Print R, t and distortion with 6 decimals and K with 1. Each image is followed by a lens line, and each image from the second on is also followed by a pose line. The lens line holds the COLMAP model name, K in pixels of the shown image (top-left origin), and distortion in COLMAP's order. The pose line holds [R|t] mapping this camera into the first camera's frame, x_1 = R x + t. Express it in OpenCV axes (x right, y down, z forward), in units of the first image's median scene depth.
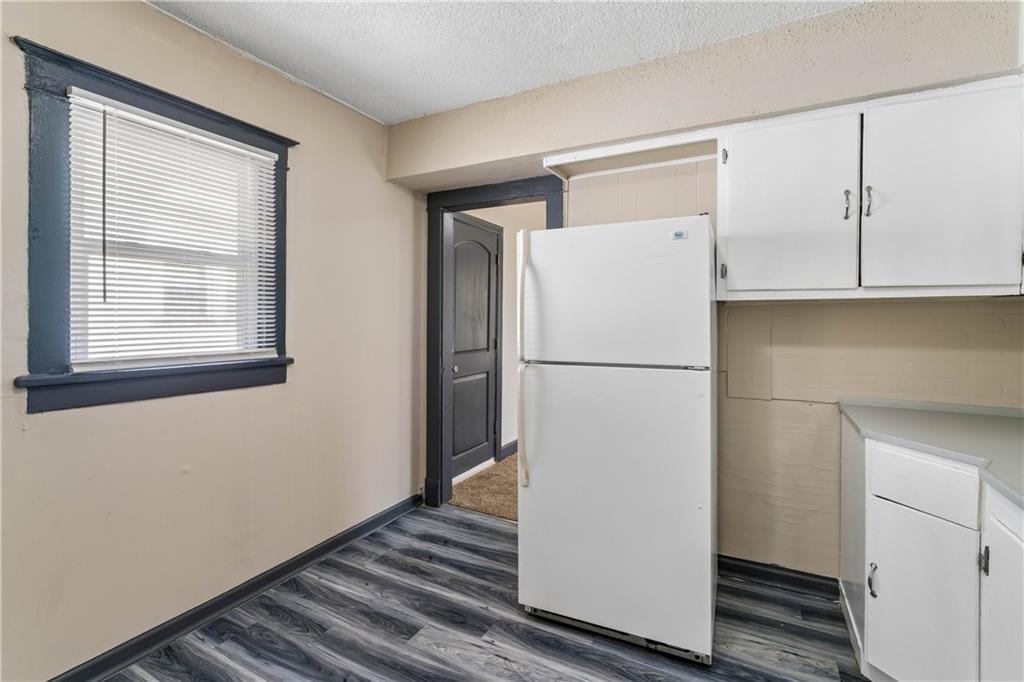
lens RADIAL K [[471.9, 0, 521.0], [0, 471.9, 321.2], [0, 0, 1]] dist [-0.004590, -0.000816]
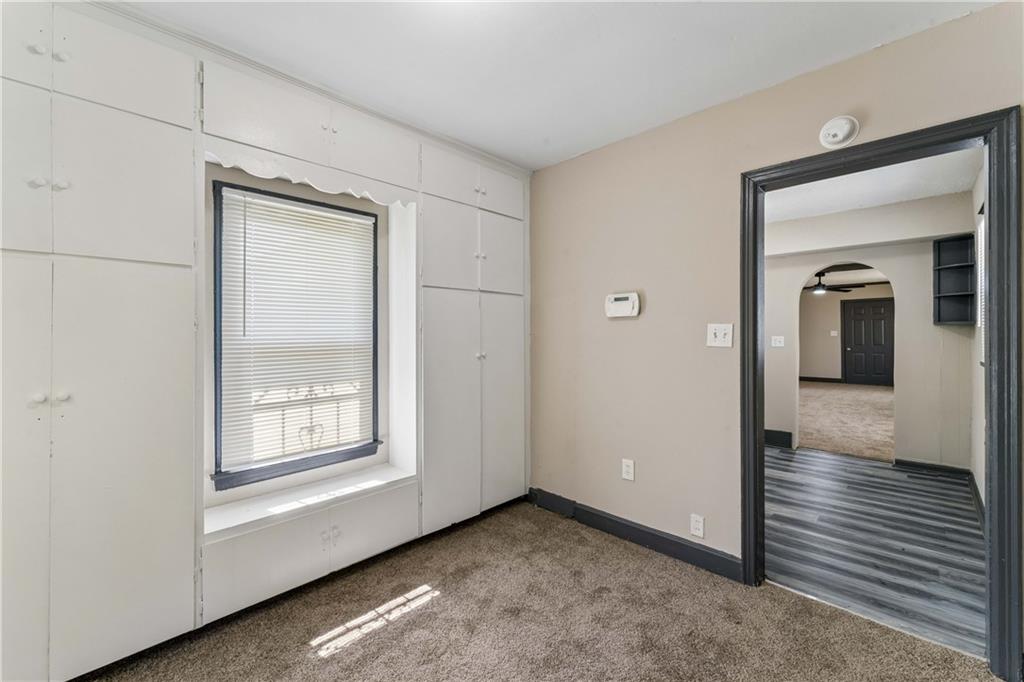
lens RADIAL K [[410.3, 0, 505.3], [0, 410.3, 337.1], [0, 0, 1]] dist [-0.003518, -0.000402]
pose [[-0.954698, -0.003817, 0.297553, 0.374494], [-0.001049, 0.999955, 0.009460, -0.007644], [-0.297576, 0.008719, -0.954658, 2.455922]]
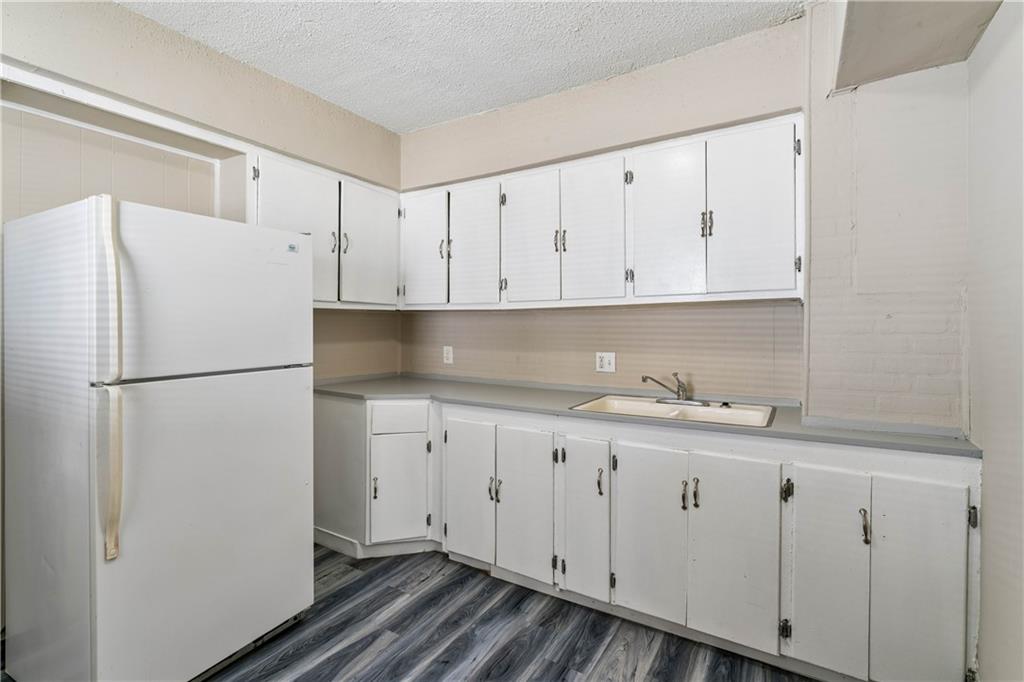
lens RADIAL K [[471.9, 0, 510.9], [0, 471.9, 324.9], [0, 0, 1]] dist [-0.004590, -0.000816]
pose [[0.065854, -0.003277, 0.997824, -0.611623], [0.004325, 0.999986, 0.002999, -0.000963], [-0.997820, 0.004118, 0.065867, 0.334501]]
